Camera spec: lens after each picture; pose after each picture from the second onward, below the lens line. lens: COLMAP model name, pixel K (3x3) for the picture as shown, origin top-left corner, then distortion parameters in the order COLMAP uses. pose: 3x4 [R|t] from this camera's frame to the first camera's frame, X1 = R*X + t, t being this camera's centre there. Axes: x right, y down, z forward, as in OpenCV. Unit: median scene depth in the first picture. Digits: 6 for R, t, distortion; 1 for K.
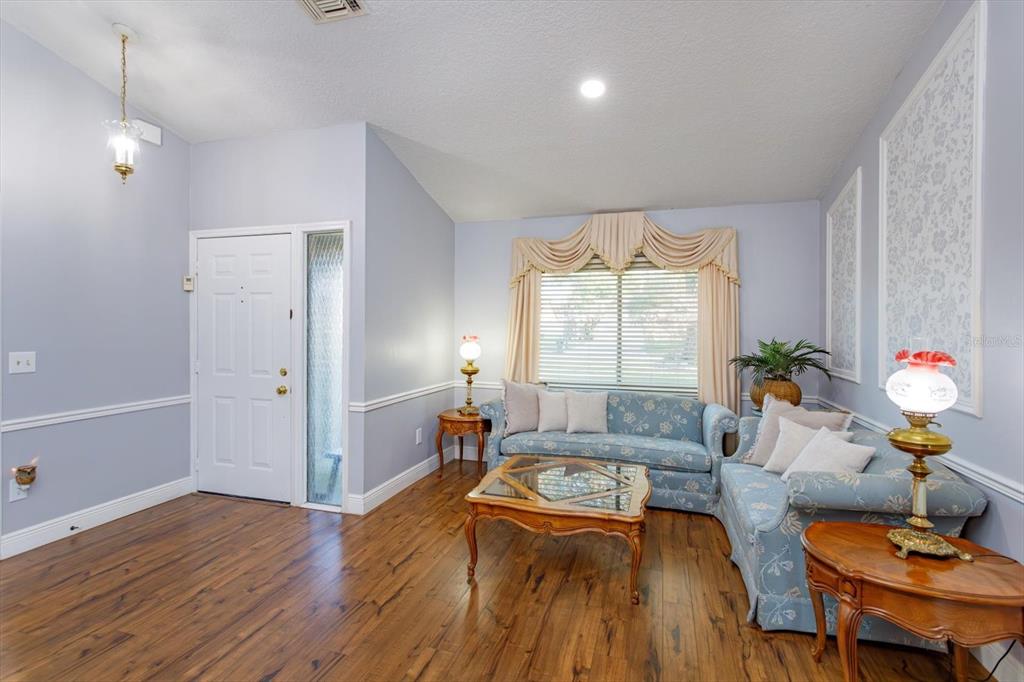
lens RADIAL K [[493.5, 0, 519.8], [0, 493.5, 329.6], [0, 0, 1]] dist [-0.001233, 0.001583]
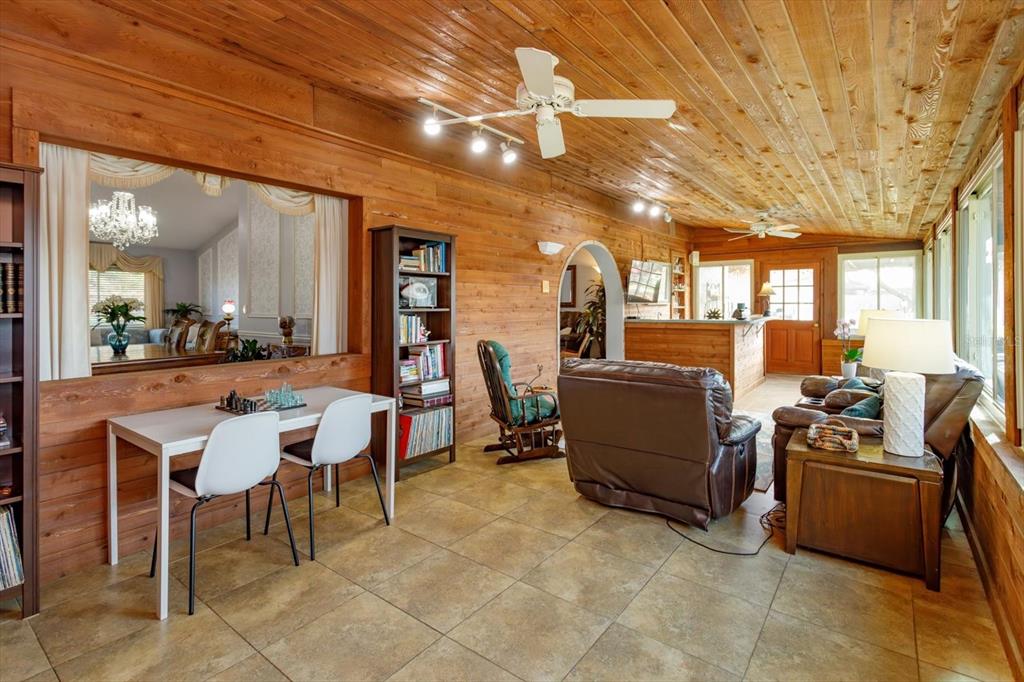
lens RADIAL K [[493.5, 0, 507.8], [0, 493.5, 303.9], [0, 0, 1]] dist [-0.001233, 0.001583]
pose [[0.384248, -0.012395, 0.923147, -1.165992], [-0.001891, 0.999897, 0.014213, -0.012531], [-0.923228, -0.007207, 0.384185, -1.526610]]
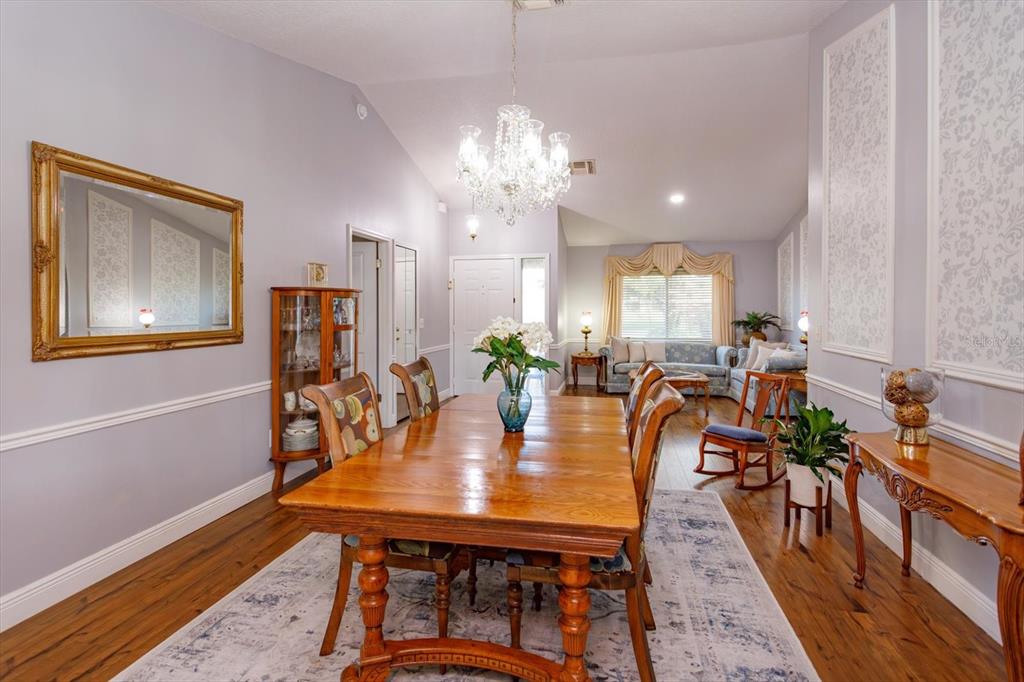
lens RADIAL K [[493.5, 0, 512.6], [0, 493.5, 311.6], [0, 0, 1]] dist [-0.001233, 0.001583]
pose [[0.998448, -0.017468, 0.052881, -0.507680], [0.016498, 0.999689, 0.018720, -0.031700], [-0.053191, -0.017819, 0.998425, -0.851238]]
